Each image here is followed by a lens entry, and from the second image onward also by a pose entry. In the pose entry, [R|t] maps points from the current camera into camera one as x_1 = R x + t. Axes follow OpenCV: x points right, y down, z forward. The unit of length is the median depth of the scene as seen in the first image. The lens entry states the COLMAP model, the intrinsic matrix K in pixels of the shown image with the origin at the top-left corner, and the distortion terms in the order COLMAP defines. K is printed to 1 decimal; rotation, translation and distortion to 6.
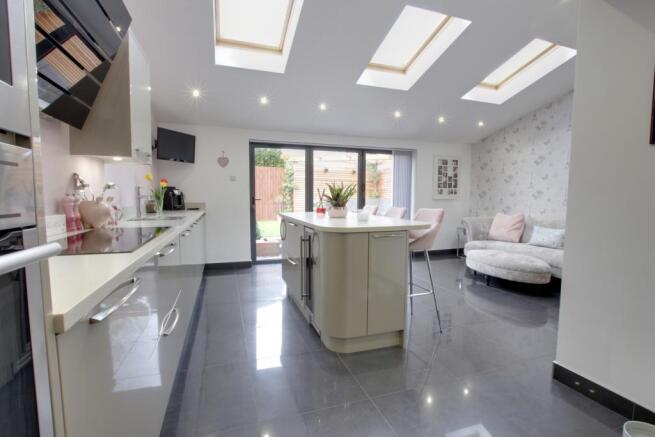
lens RADIAL K [[304.5, 0, 330.3], [0, 304.5, 220.0], [0, 0, 1]] dist [-0.033829, 0.006520]
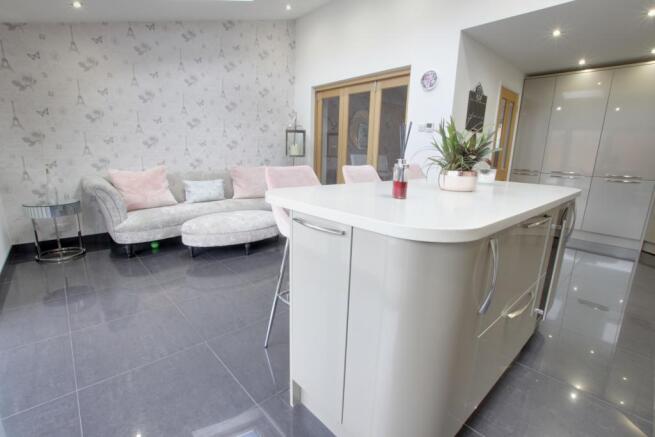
lens RADIAL K [[304.5, 0, 328.0], [0, 304.5, 224.6], [0, 0, 1]] dist [-0.033829, 0.006520]
pose [[-0.412105, -0.241414, 0.878572, -0.267908], [0.034485, 0.959436, 0.279809, -0.082495], [-0.910483, 0.145609, -0.387063, 0.938044]]
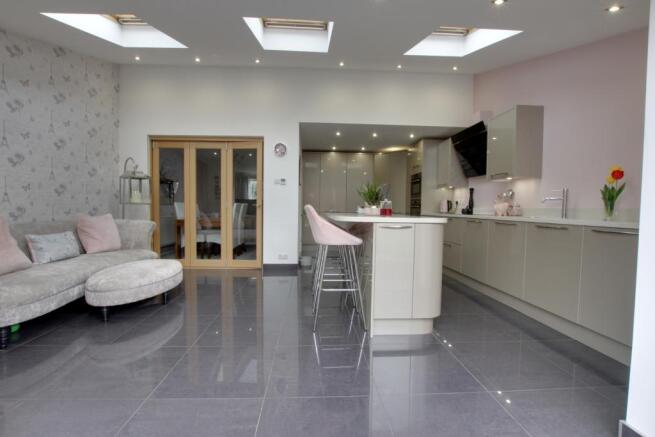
lens RADIAL K [[304.5, 0, 328.7], [0, 304.5, 223.1], [0, 0, 1]] dist [-0.033829, 0.006520]
pose [[-0.967356, -0.044382, 0.249504, -0.121696], [-0.013012, 0.991945, 0.126001, -0.085980], [-0.253087, 0.118641, -0.960141, 1.282497]]
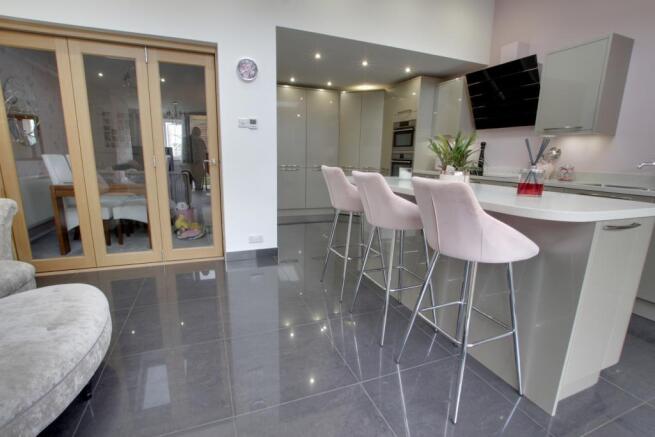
lens RADIAL K [[304.5, 0, 327.7], [0, 304.5, 223.0], [0, 0, 1]] dist [-0.033829, 0.006520]
pose [[-0.996926, -0.028658, -0.072917, 0.114097], [-0.048244, 0.957867, 0.283133, -0.083116], [0.061731, 0.285780, -0.956305, 1.061738]]
